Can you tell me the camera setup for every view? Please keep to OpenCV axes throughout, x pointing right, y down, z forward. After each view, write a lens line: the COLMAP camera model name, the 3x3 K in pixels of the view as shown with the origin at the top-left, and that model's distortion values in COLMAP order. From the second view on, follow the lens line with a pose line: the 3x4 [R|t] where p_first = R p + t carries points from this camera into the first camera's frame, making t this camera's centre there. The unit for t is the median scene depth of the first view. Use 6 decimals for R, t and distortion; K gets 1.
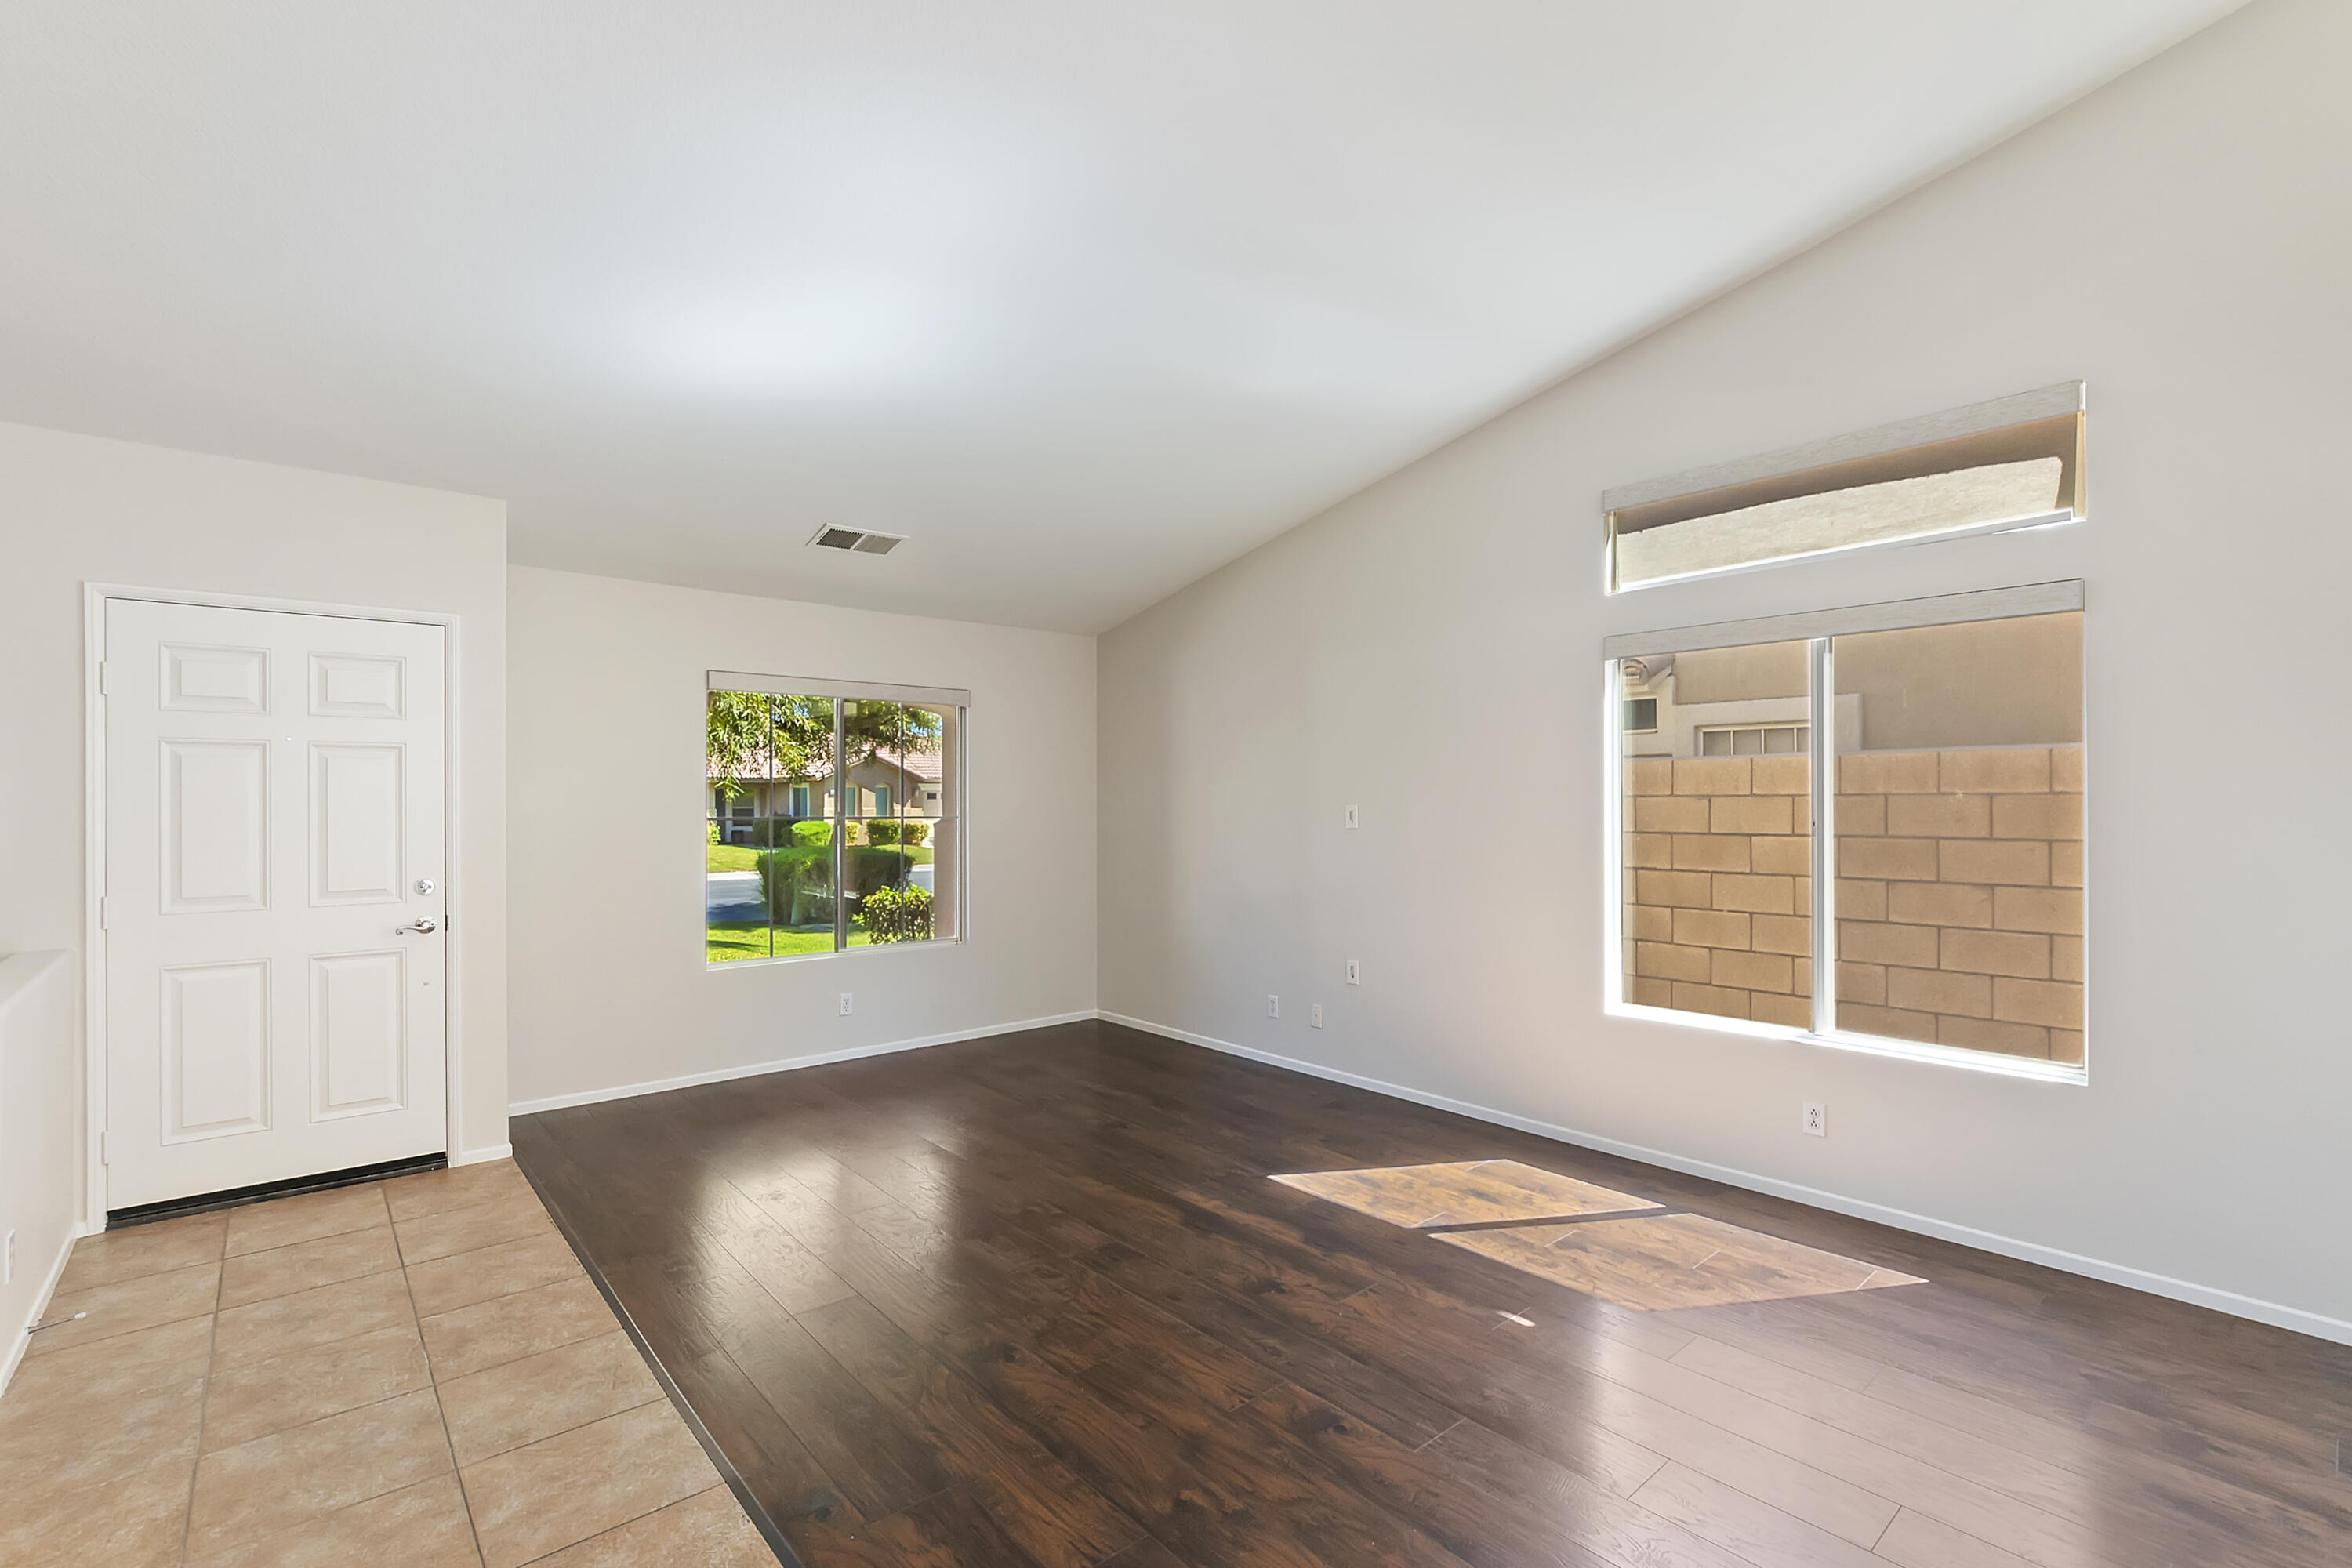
lens RADIAL K [[1054.9, 0, 1166.4], [0, 1054.9, 788.9], [0, 0, 1]] dist [-0.003913, -0.001246]
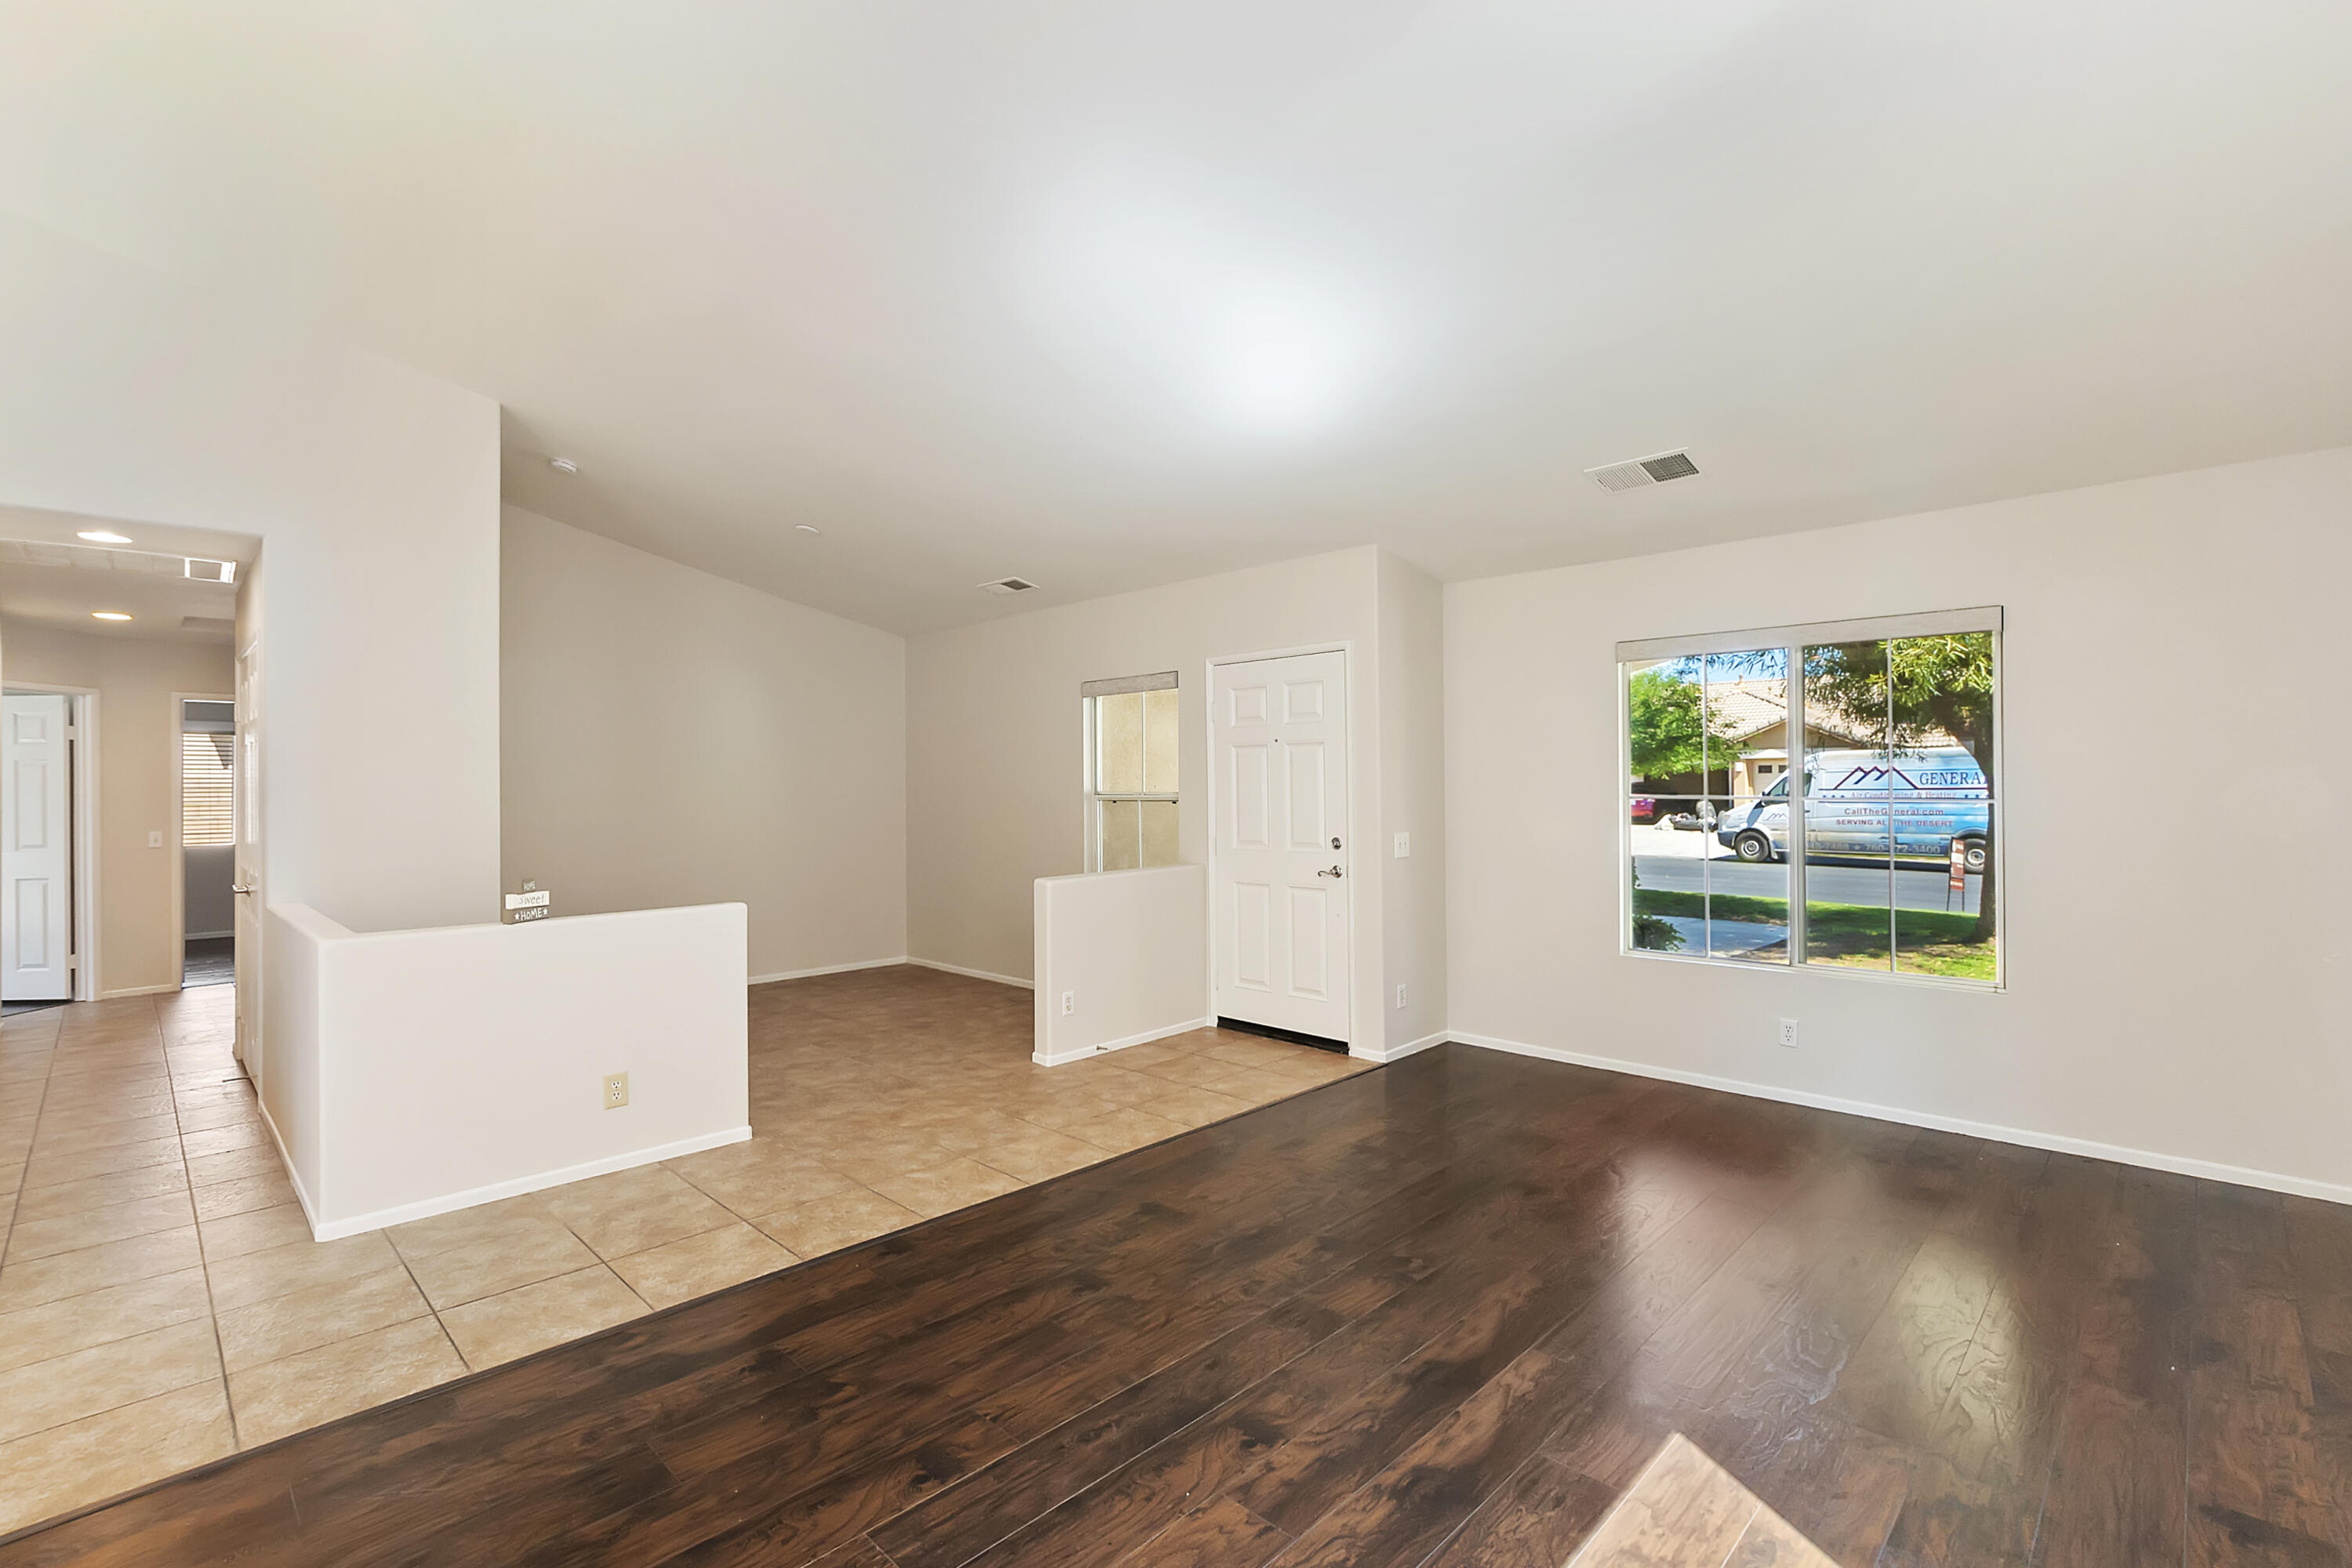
lens RADIAL K [[1054.9, 0, 1166.0], [0, 1054.9, 776.8], [0, 0, 1]] dist [-0.003913, -0.001246]
pose [[0.073270, -0.007099, -0.997287, 0.795083], [0.020680, 0.999770, -0.005598, 0.012515], [0.997098, -0.020213, 0.073400, 0.849007]]
